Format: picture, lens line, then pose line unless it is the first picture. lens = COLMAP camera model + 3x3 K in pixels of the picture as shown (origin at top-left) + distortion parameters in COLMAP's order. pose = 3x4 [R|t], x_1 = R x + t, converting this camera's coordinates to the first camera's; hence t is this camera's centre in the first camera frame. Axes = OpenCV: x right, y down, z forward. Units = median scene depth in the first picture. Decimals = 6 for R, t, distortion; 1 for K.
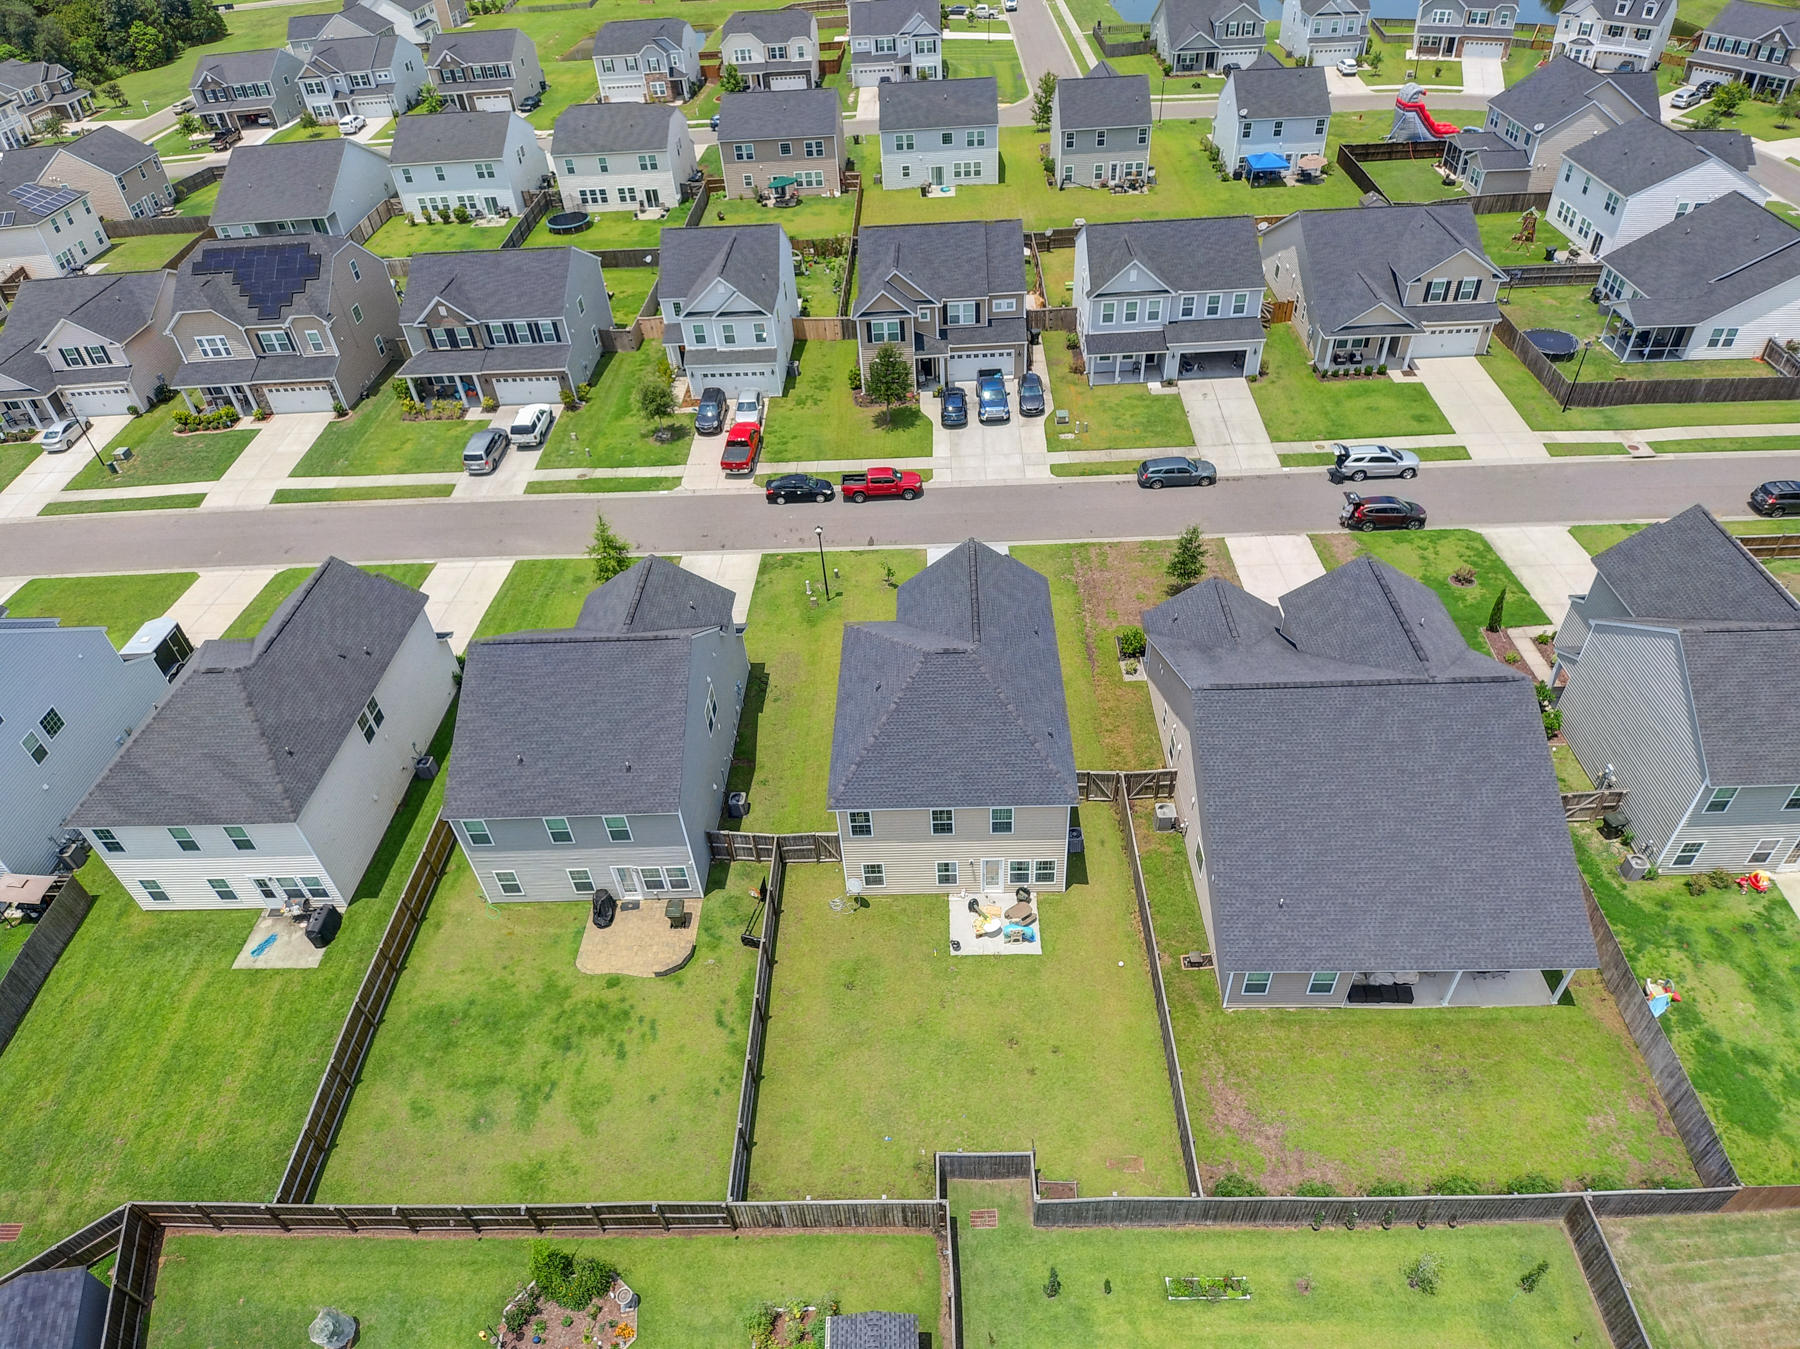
lens RADIAL K [[1121.8, 0, 909.3], [0, 1121.8, 711.6], [0, 0, 1]] dist [0.095745, -0.132949]
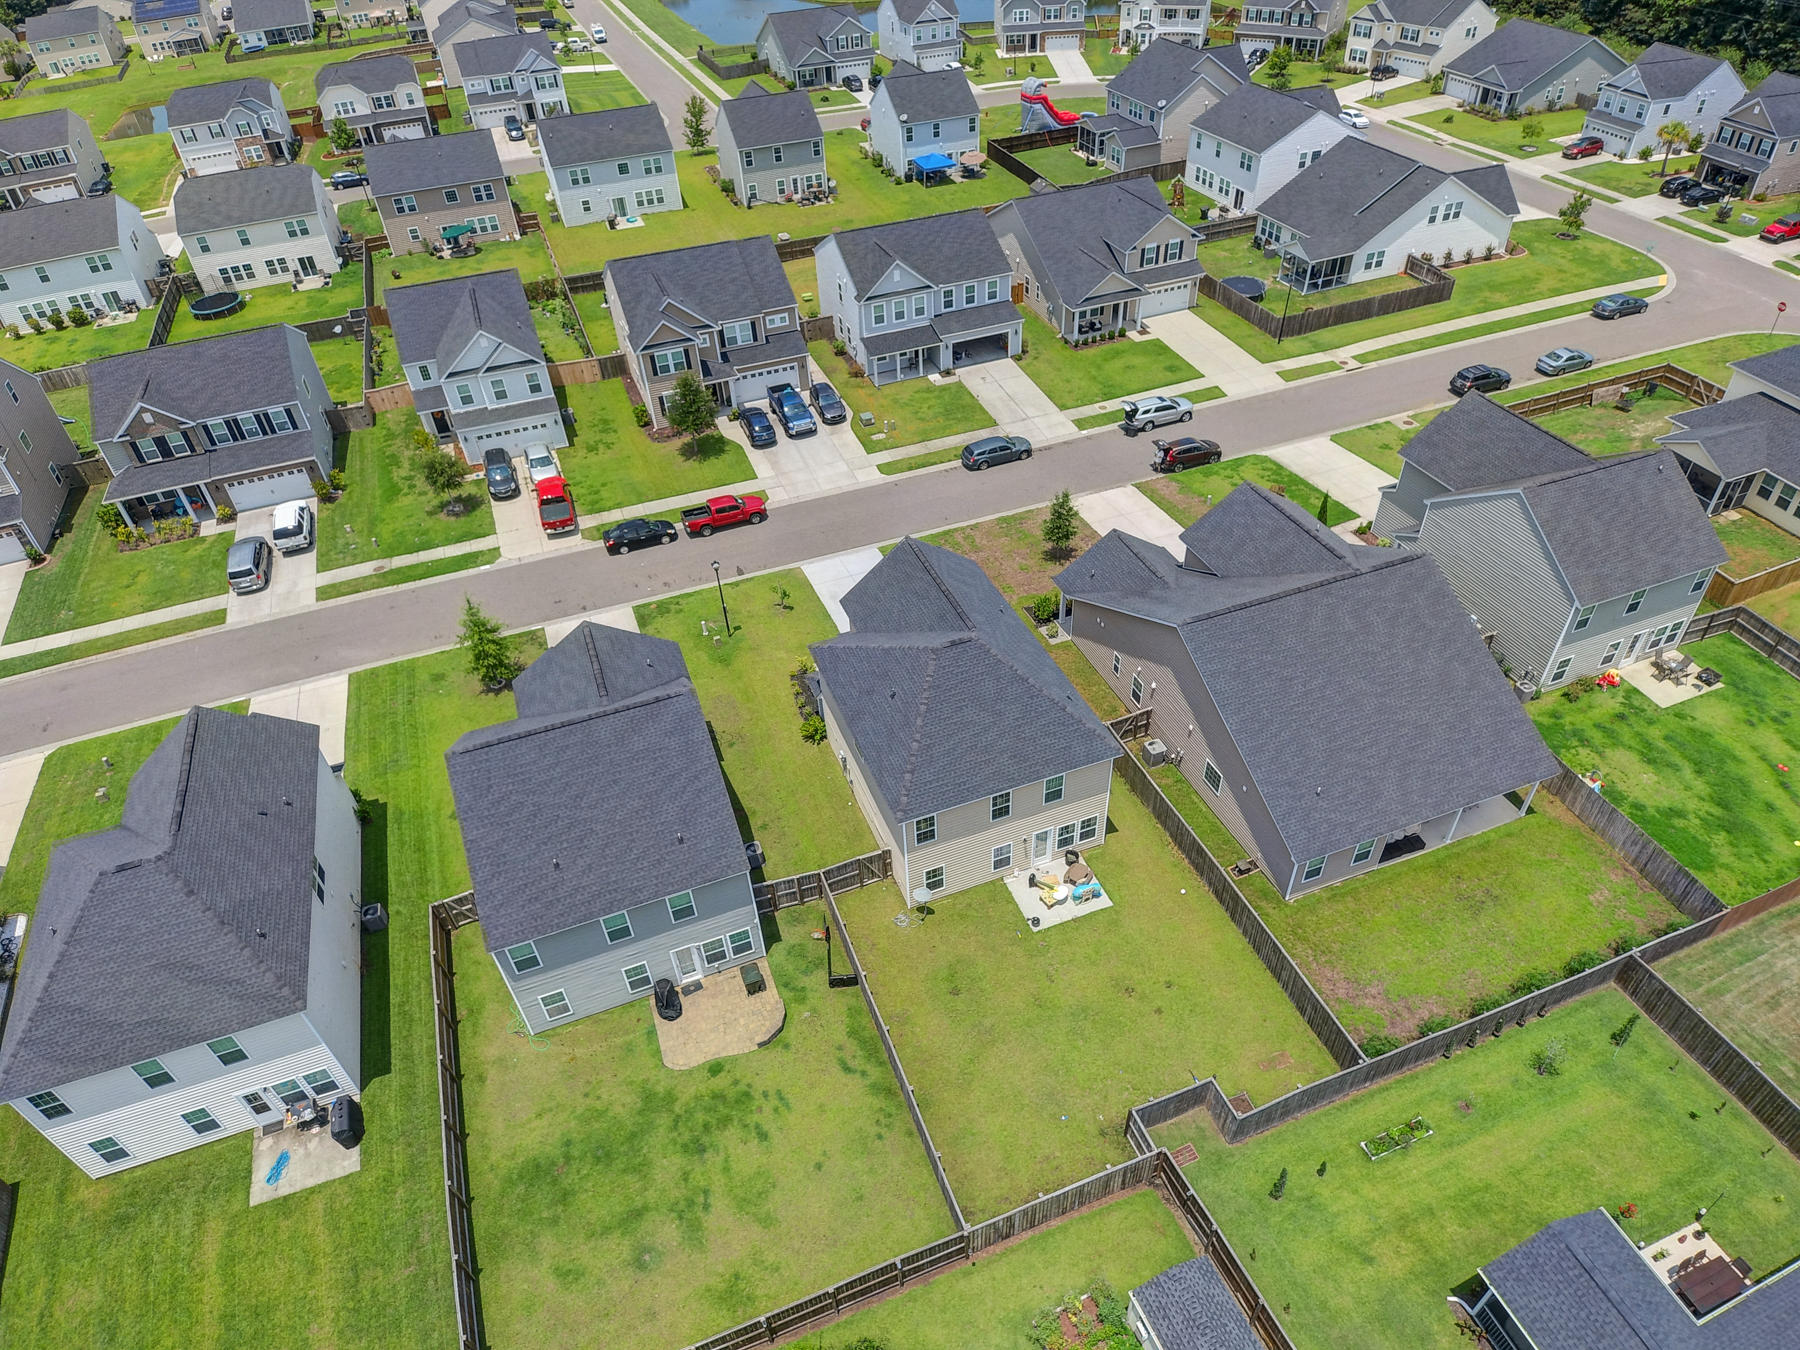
lens RADIAL K [[1121.8, 0, 909.3], [0, 1121.8, 712.1], [0, 0, 1]] dist [0.095745, -0.132949]
pose [[0.924409, -0.238654, 0.297511, -0.196511], [0.244640, 0.969456, 0.017536, -0.013045], [-0.292609, 0.056573, 0.954557, 0.032063]]
